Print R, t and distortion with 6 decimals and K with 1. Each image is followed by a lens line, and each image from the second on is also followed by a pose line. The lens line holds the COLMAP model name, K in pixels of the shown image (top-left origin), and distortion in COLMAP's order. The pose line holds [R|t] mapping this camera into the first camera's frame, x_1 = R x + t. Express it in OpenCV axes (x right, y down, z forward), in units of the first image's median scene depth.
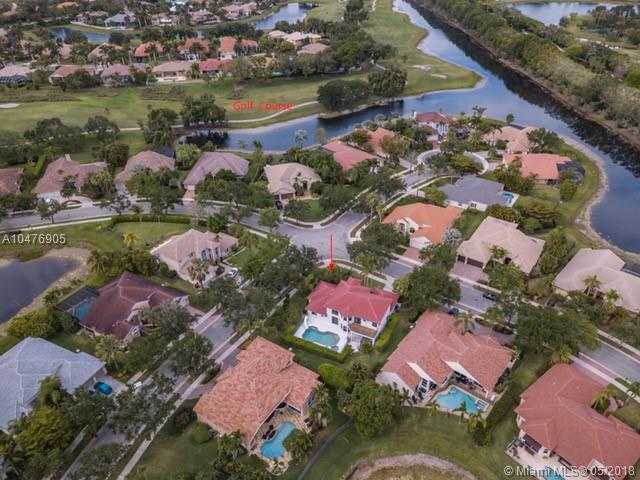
lens RADIAL K [[486.9, 0, 320.0], [0, 486.9, 240.0], [0, 0, 1]] dist [0.036285, -0.001230]
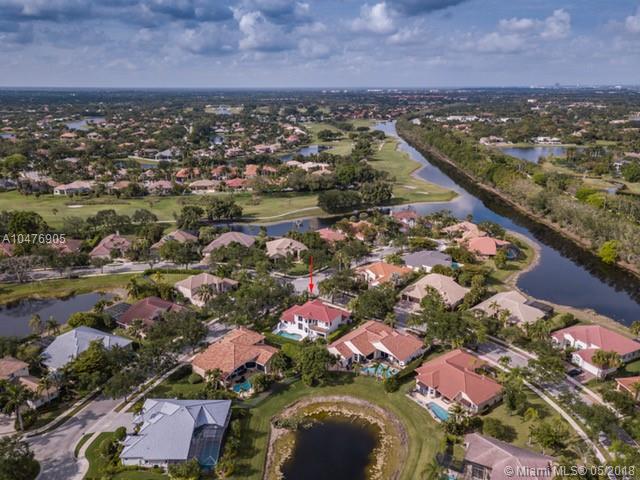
lens RADIAL K [[486.9, 0, 320.0], [0, 486.9, 240.0], [0, 0, 1]] dist [0.036285, -0.001230]
pose [[0.998524, 0.017440, -0.051427, 0.078549], [-0.030726, 0.962302, -0.270243, 0.155823], [0.044775, 0.271424, 0.961418, -0.191094]]
